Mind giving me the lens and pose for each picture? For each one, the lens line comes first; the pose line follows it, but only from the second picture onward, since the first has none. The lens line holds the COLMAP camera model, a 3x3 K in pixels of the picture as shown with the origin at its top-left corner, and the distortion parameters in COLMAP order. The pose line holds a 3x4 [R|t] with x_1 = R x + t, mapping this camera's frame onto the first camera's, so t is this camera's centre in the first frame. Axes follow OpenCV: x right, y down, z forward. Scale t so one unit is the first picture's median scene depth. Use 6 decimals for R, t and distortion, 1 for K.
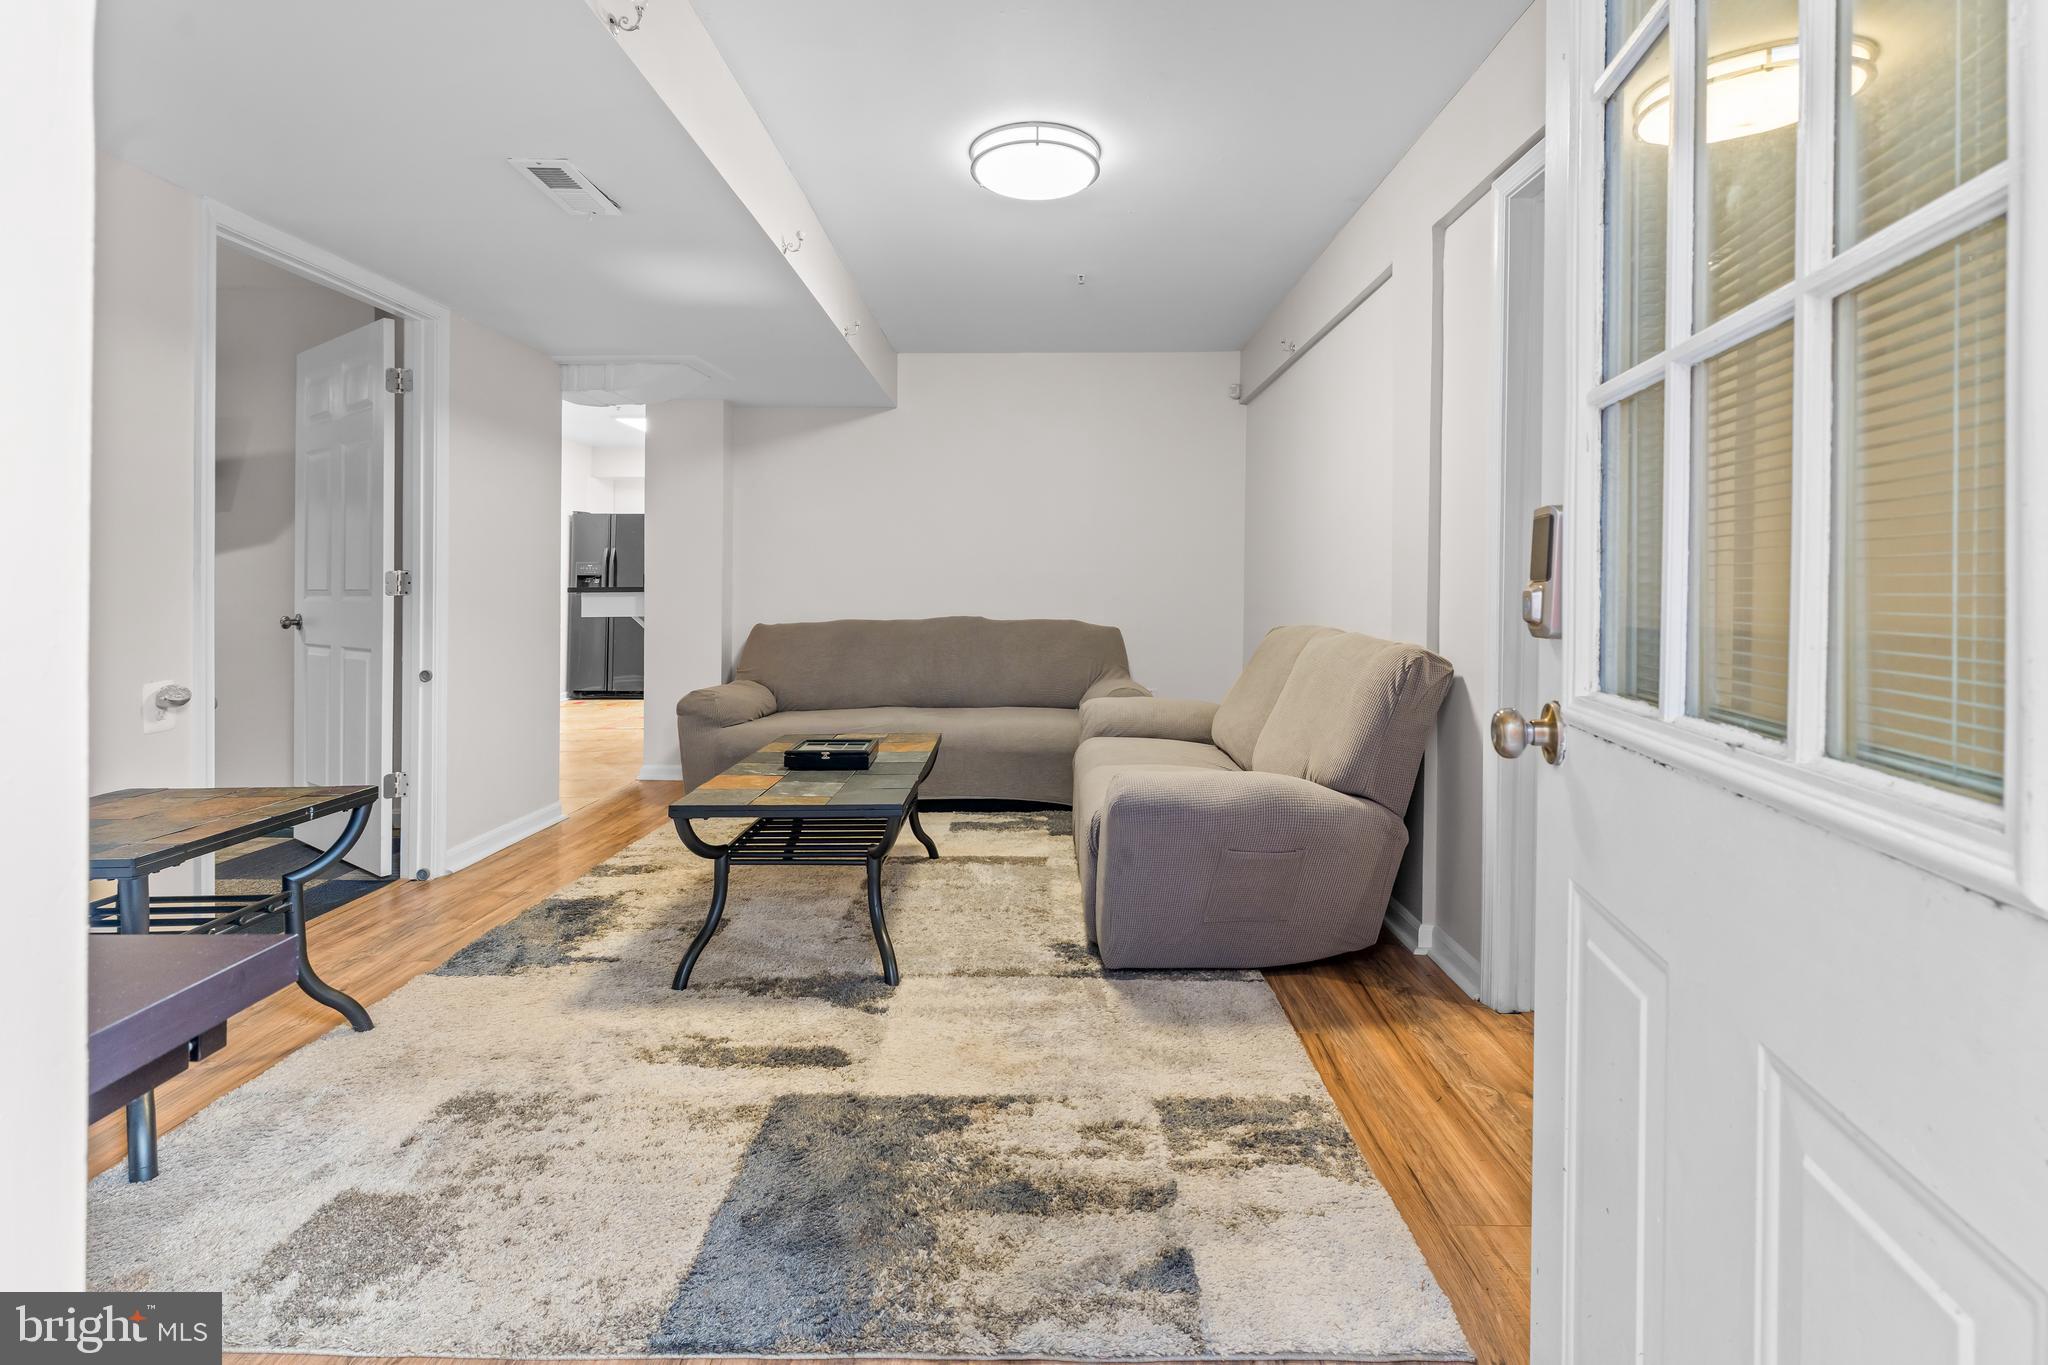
lens RADIAL K [[945.1, 0, 1021.4], [0, 945.1, 593.5], [0, 0, 1]] dist [0.001950, -0.000055]
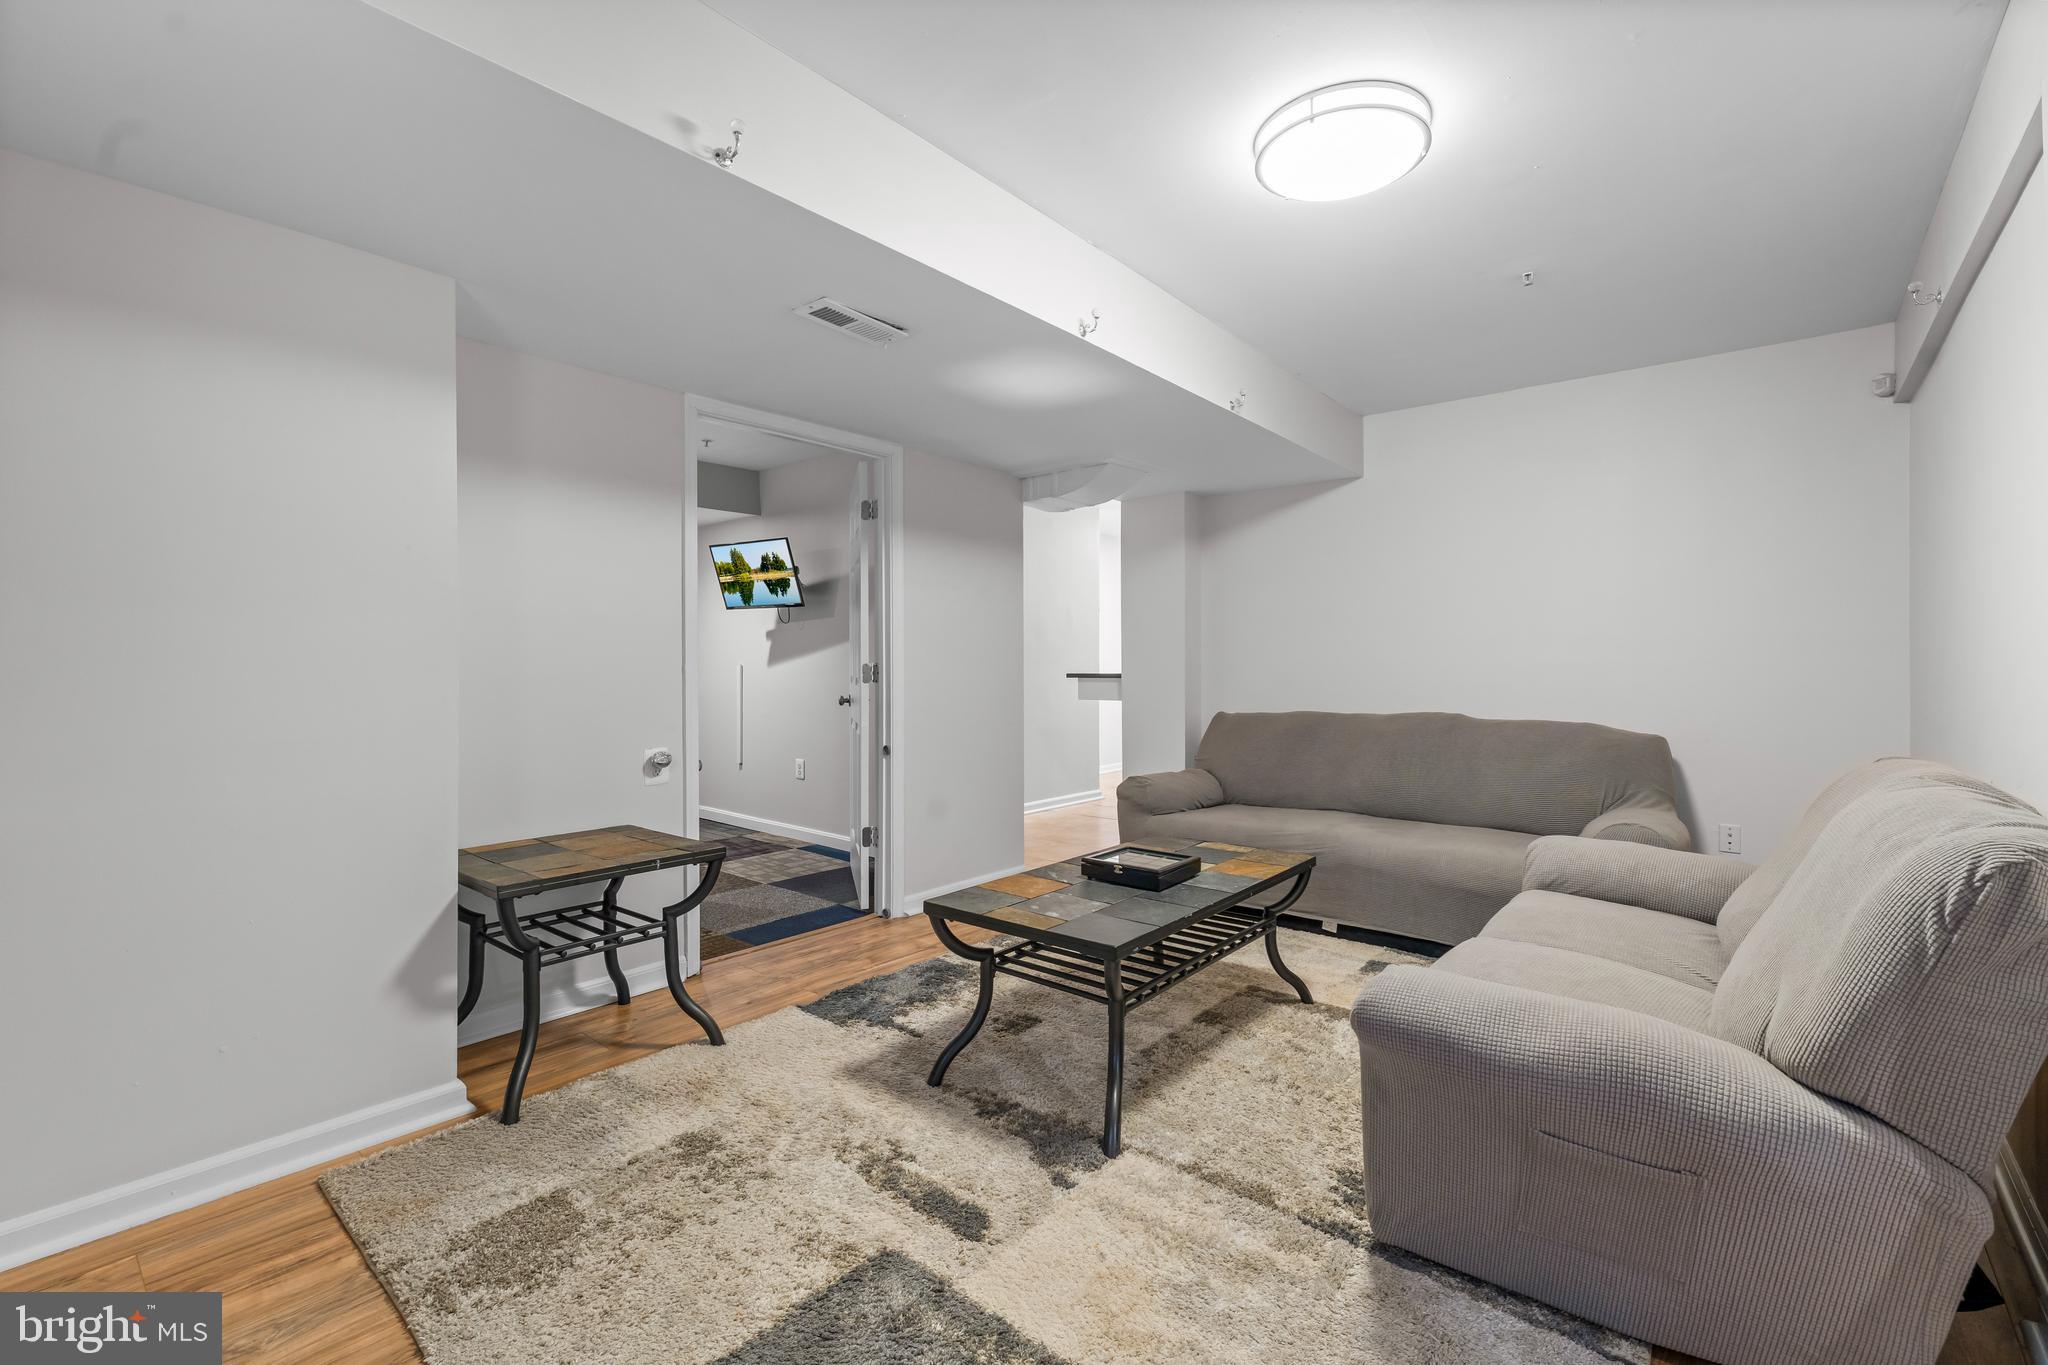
lens RADIAL K [[880.2, 0, 1029.6], [0, 880.2, 654.6], [0, 0, 1]] dist [0.000194, -0.000094]
pose [[0.777317, -0.002626, -0.629103, 0.301110], [-0.007647, 0.999878, -0.013621, -0.028346], [0.629062, 0.015398, 0.777202, 0.315917]]
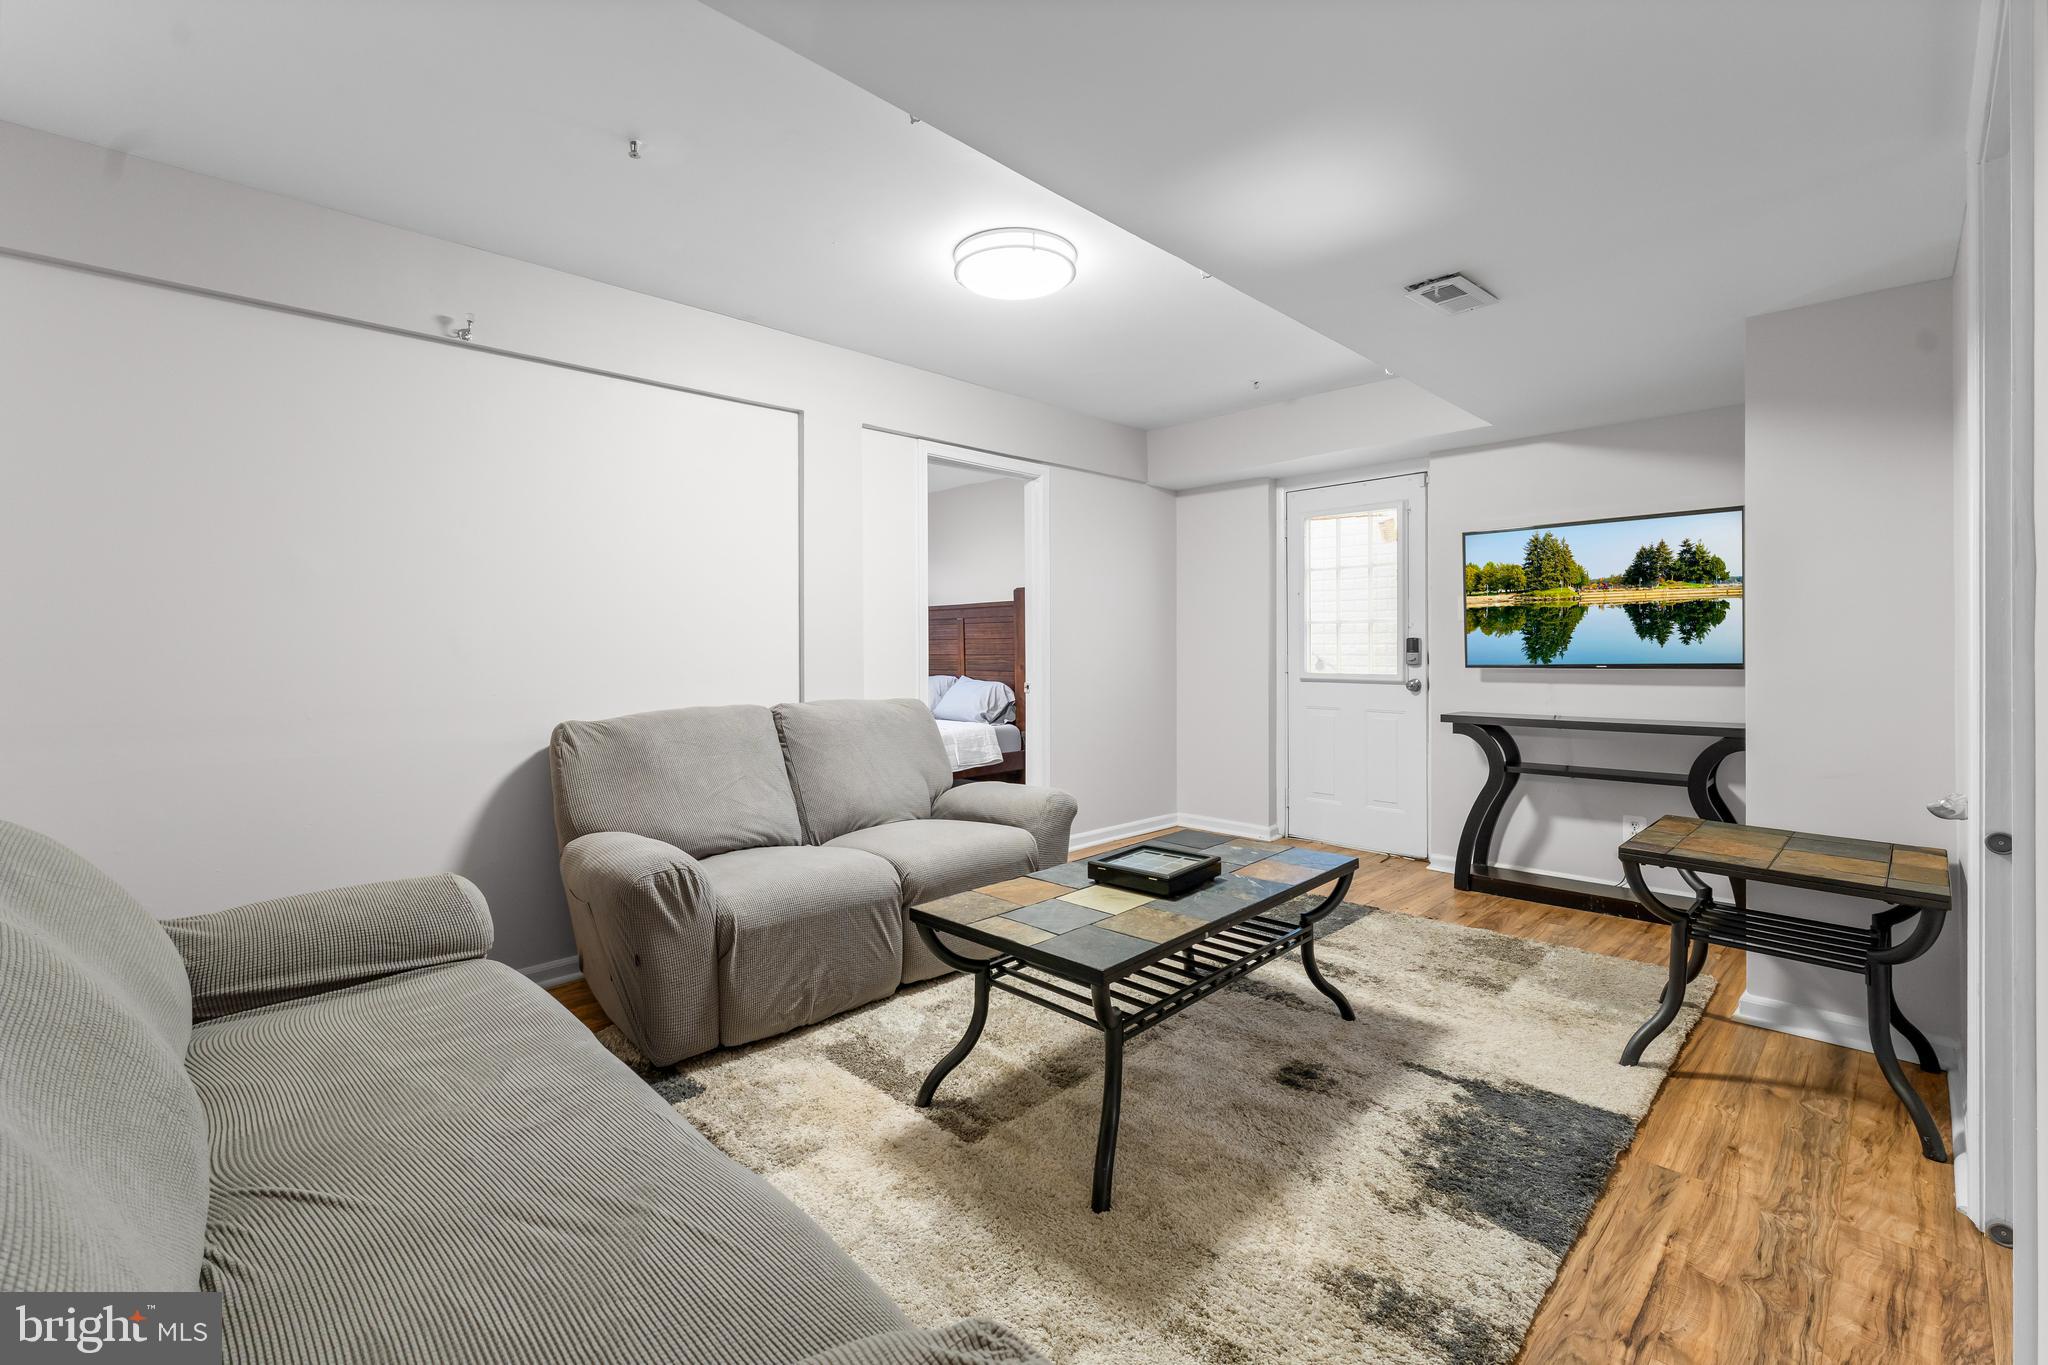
lens RADIAL K [[880.2, 0, 1029.6], [0, 880.2, 654.6], [0, 0, 1]] dist [0.000194, -0.000094]
pose [[-0.722573, -0.007740, 0.691251, -0.786583], [0.011143, 0.999677, 0.022842, -0.045319], [-0.691204, 0.024208, -0.722254, 1.953793]]
